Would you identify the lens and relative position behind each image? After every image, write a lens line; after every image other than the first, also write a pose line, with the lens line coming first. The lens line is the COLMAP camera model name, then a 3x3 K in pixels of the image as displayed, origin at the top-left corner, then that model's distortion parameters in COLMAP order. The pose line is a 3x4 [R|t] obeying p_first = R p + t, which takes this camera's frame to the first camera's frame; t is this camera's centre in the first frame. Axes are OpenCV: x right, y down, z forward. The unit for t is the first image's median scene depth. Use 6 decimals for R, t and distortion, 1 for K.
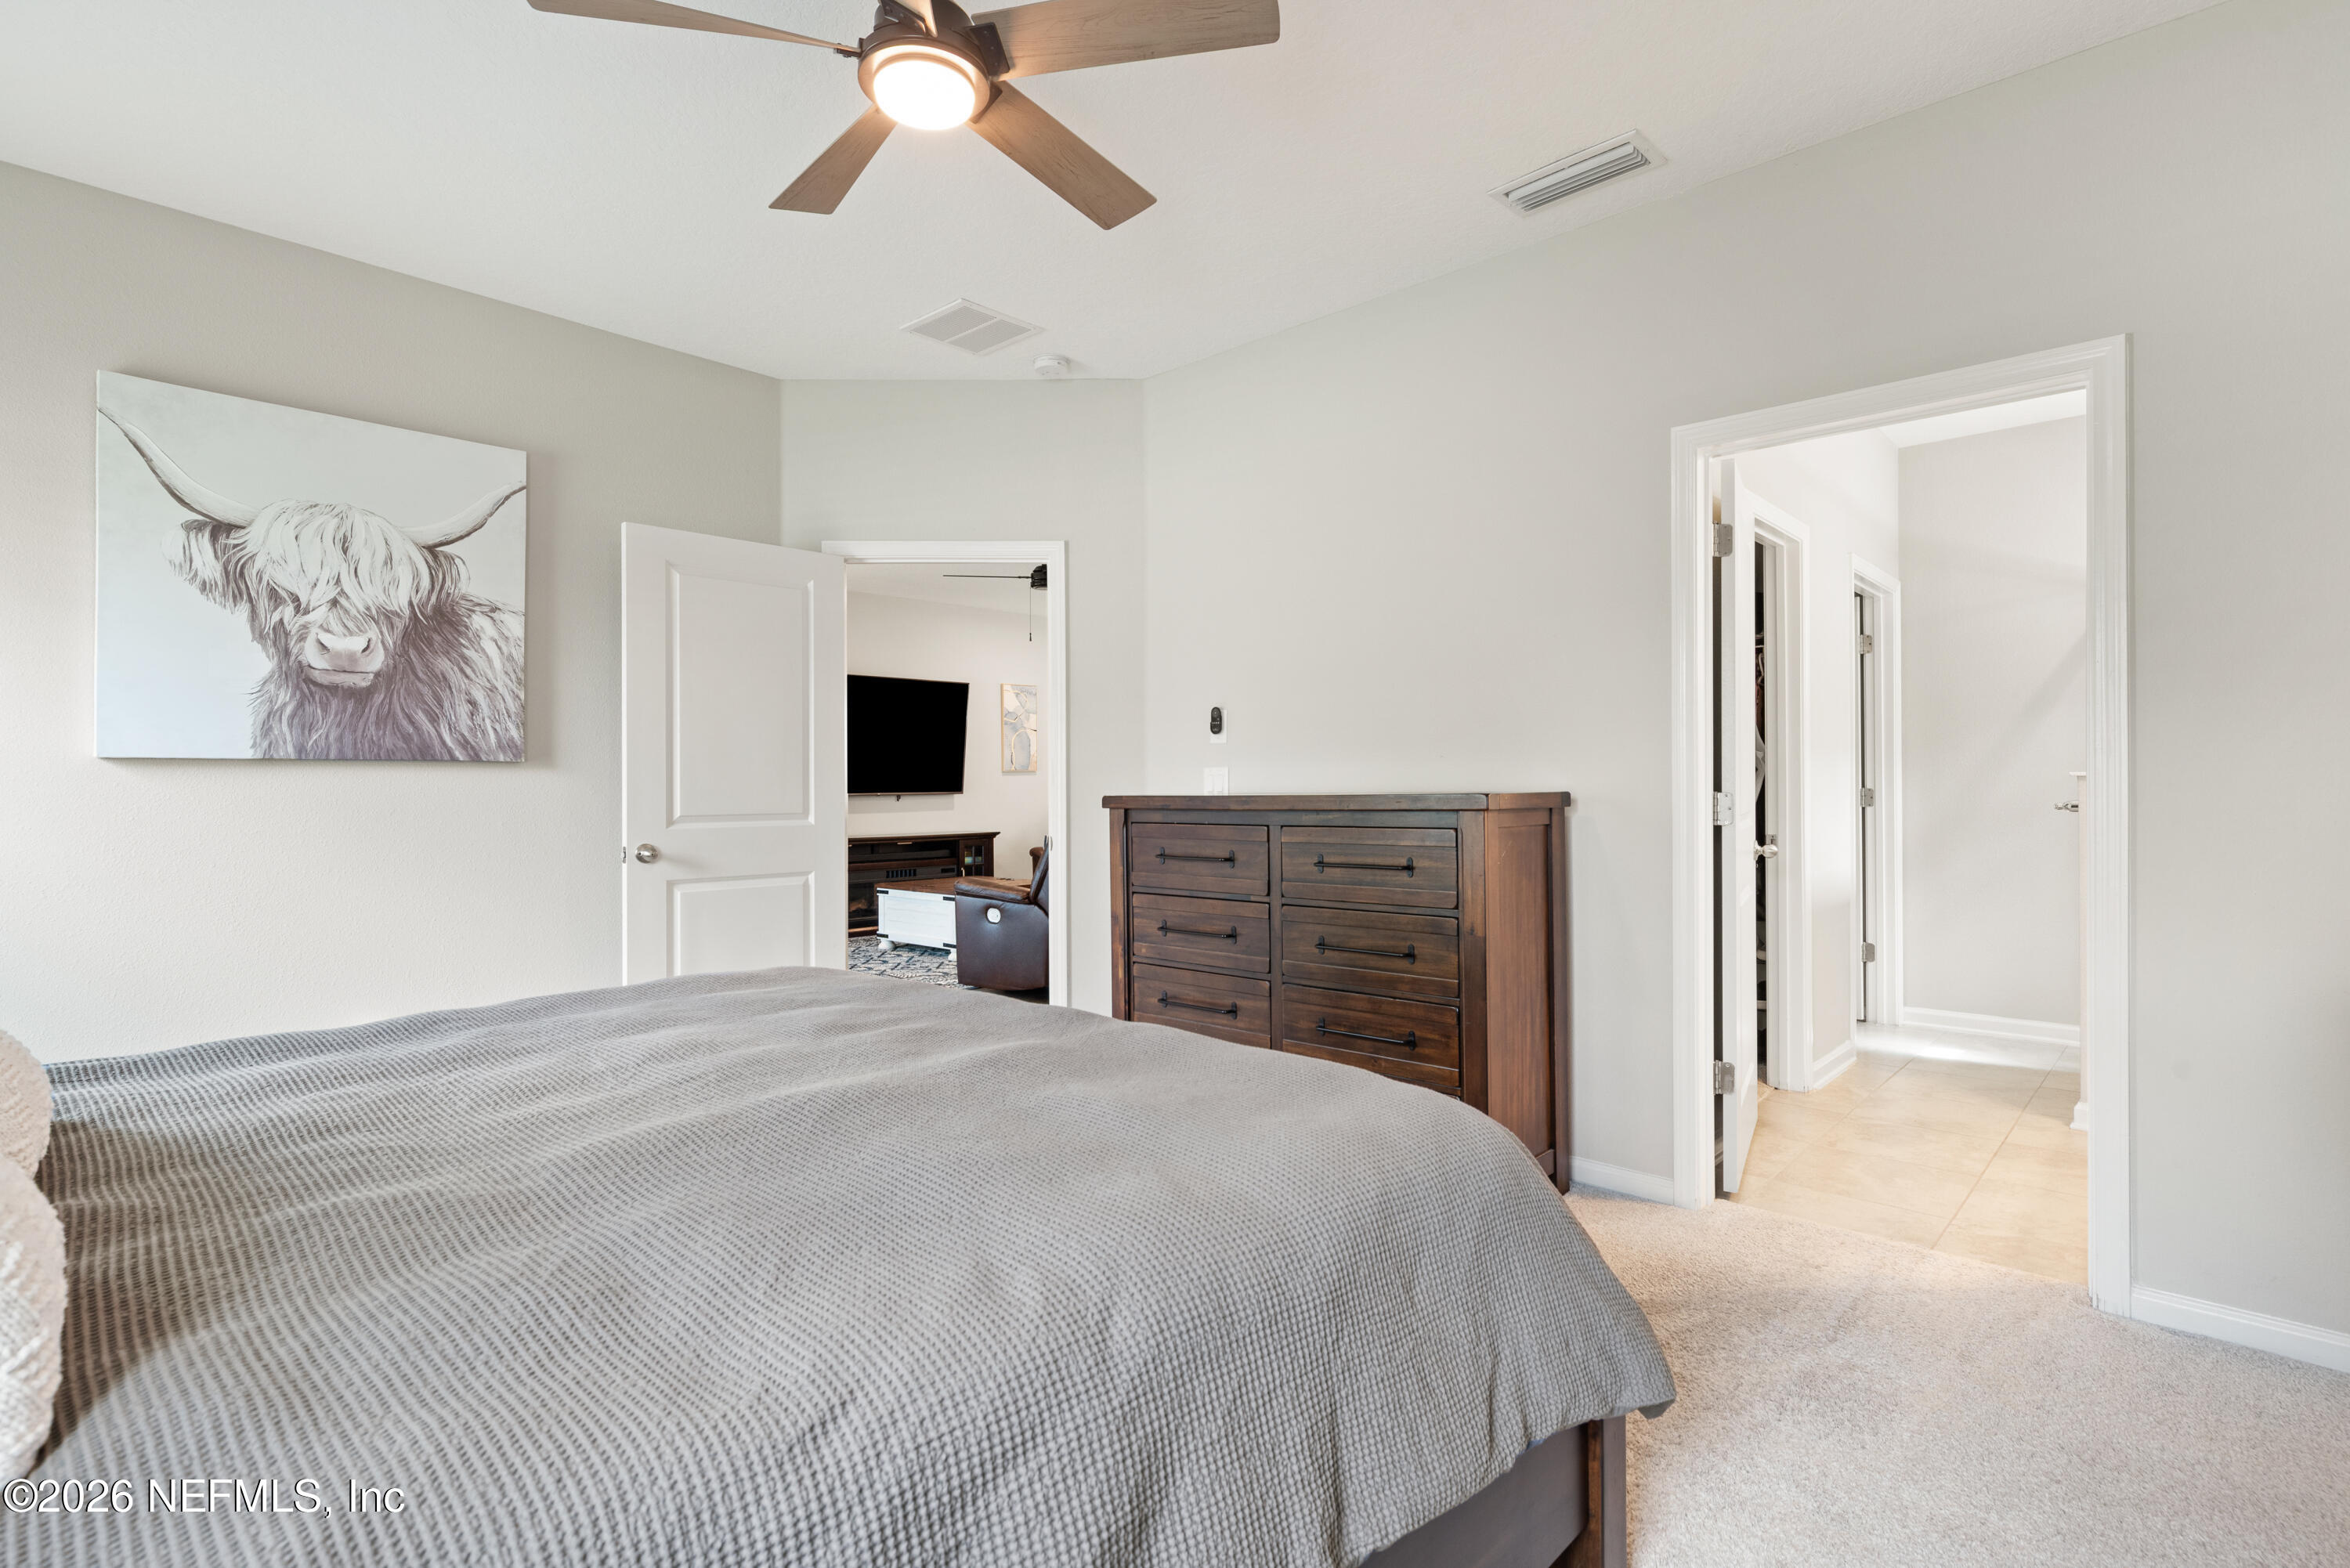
lens RADIAL K [[1123.4, 0, 1174.1], [0, 1123.4, 778.3], [0, 0, 1]] dist [-0.002726, 0.002945]
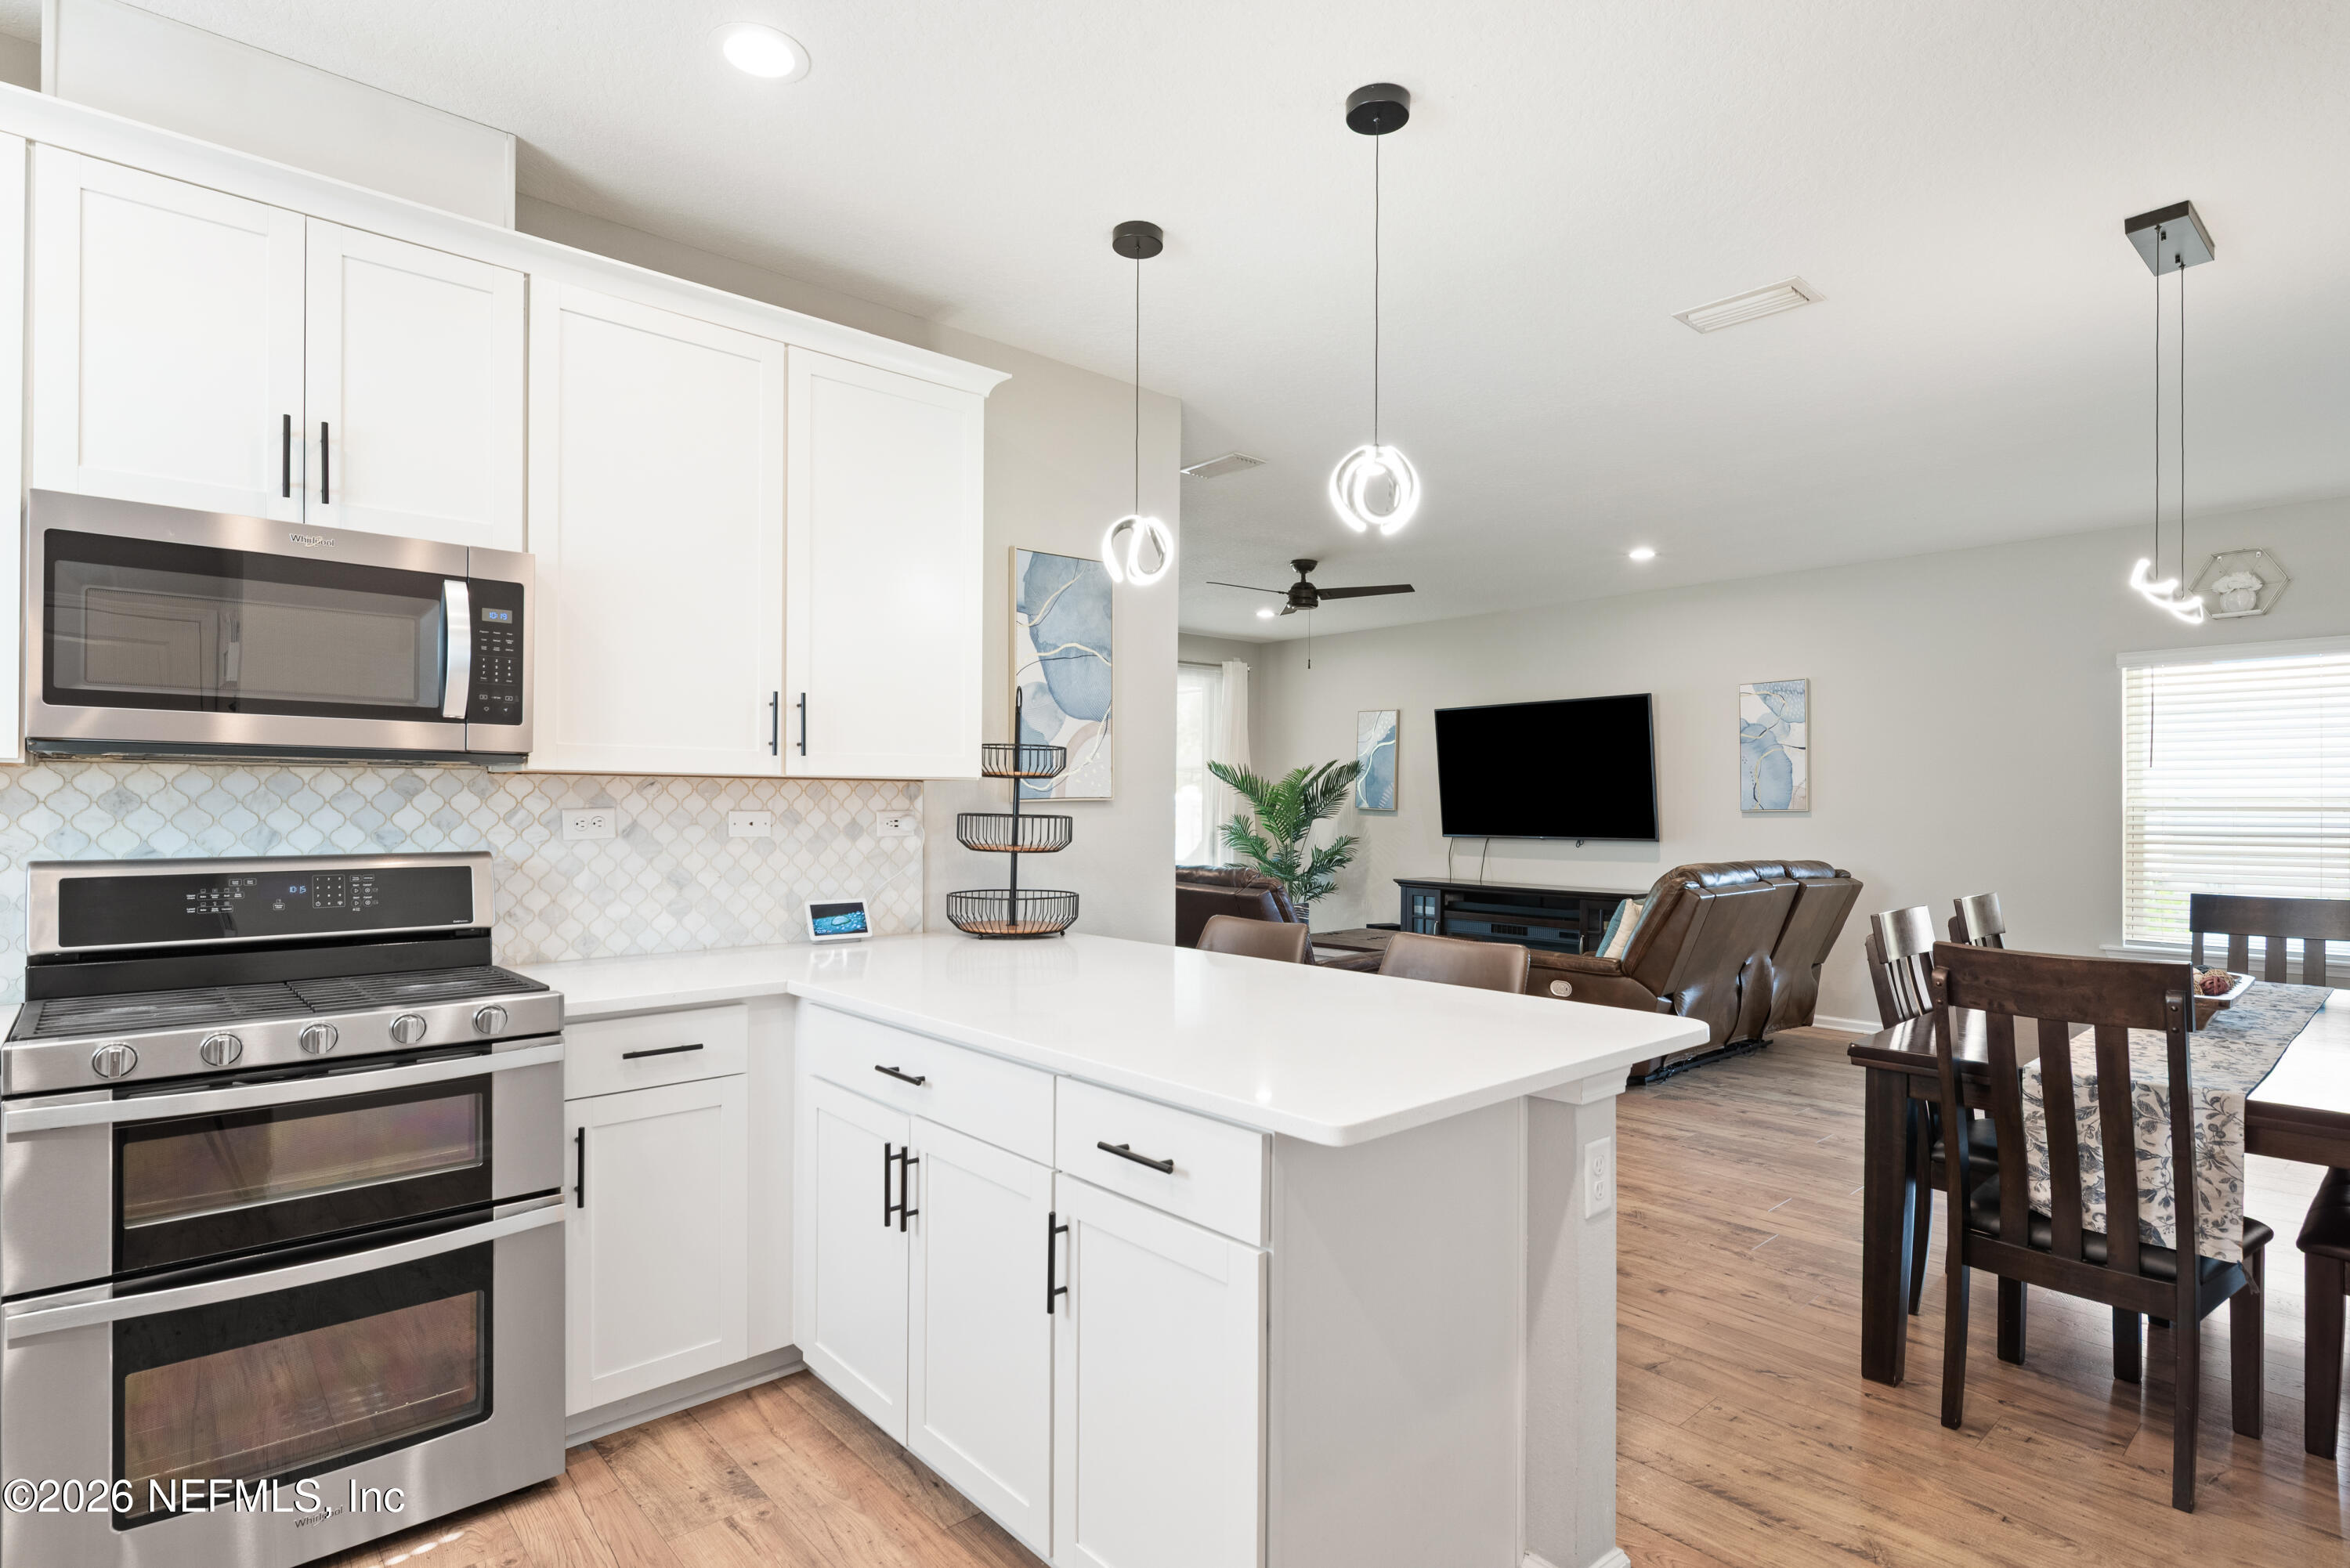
lens RADIAL K [[1190.6, 0, 1178.3], [0, 1190.6, 789.6], [0, 0, 1]] dist [-0.000933, 0.000631]
pose [[-0.114358, -0.010561, -0.993384, 0.633153], [-0.003755, 0.999941, -0.010199, -0.011302], [0.993433, 0.002564, -0.114391, 0.767809]]
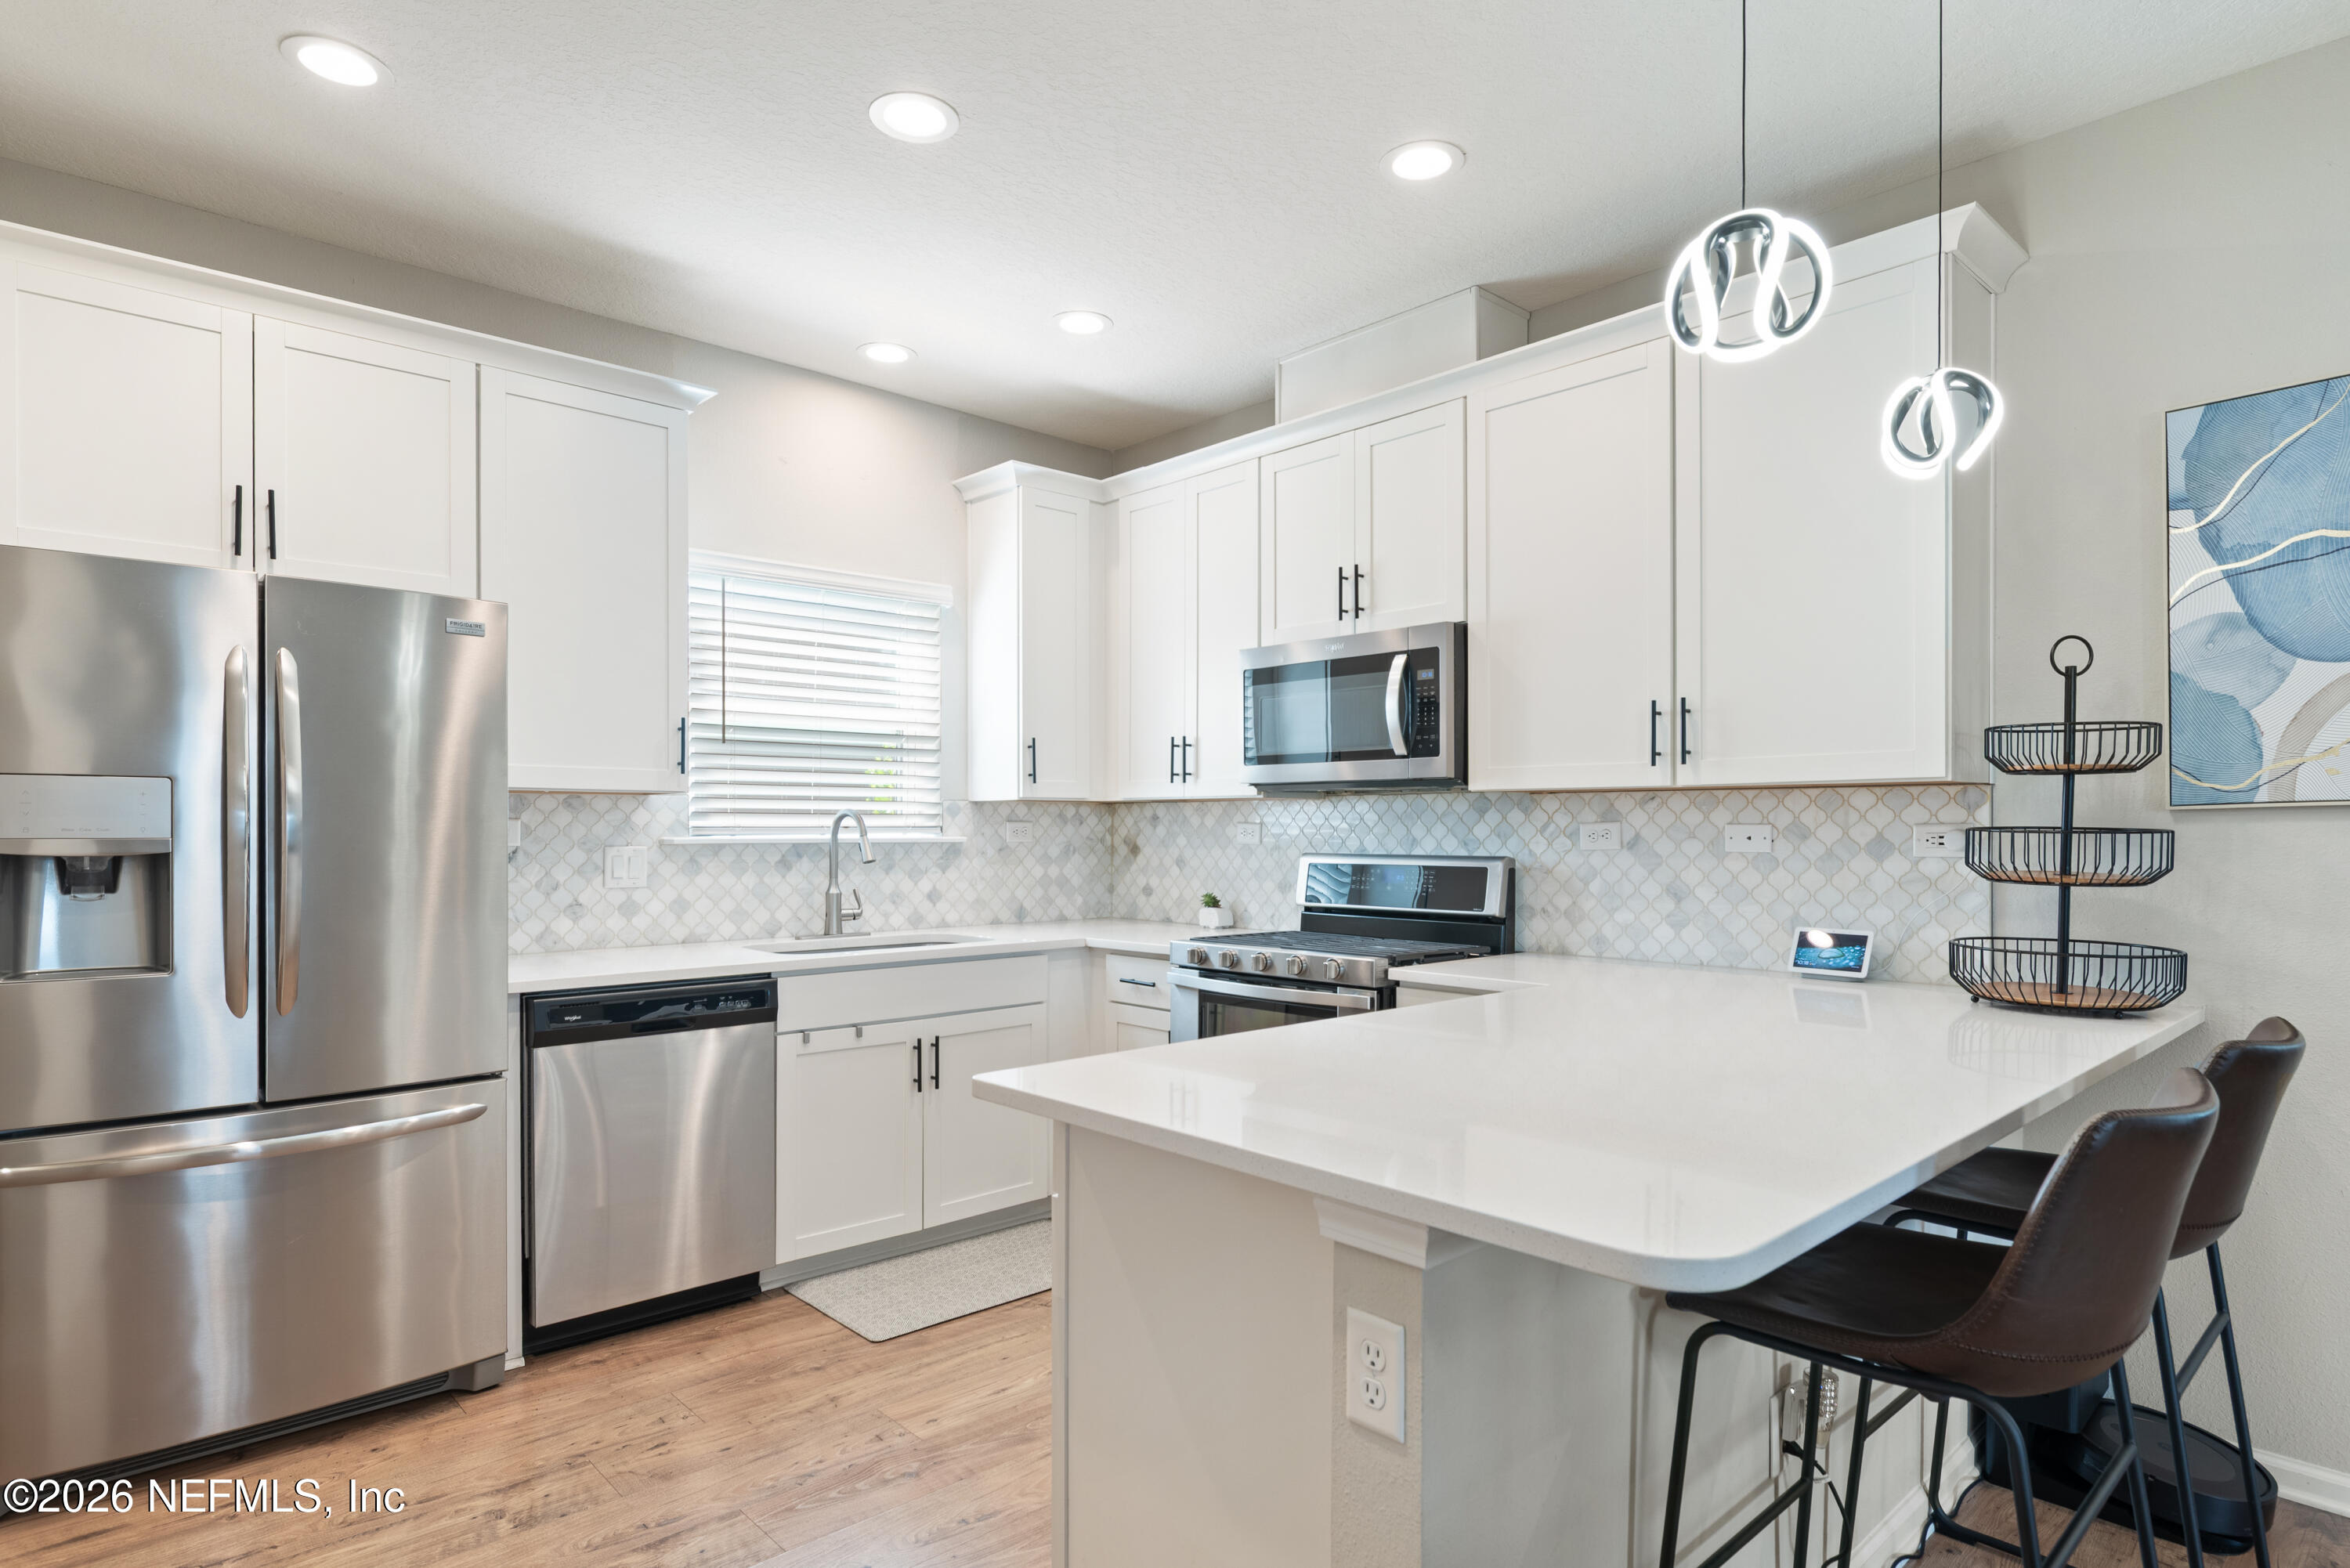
lens RADIAL K [[1276.5, 0, 1187.6], [0, 1276.5, 835.6], [0, 0, 1]] dist [-0.001325, -0.002558]
pose [[-0.994146, -0.000535, 0.108040, 0.430942], [-0.000072, 0.999991, 0.004286, -0.006874], [-0.108041, 0.004253, -0.994137, 0.953166]]
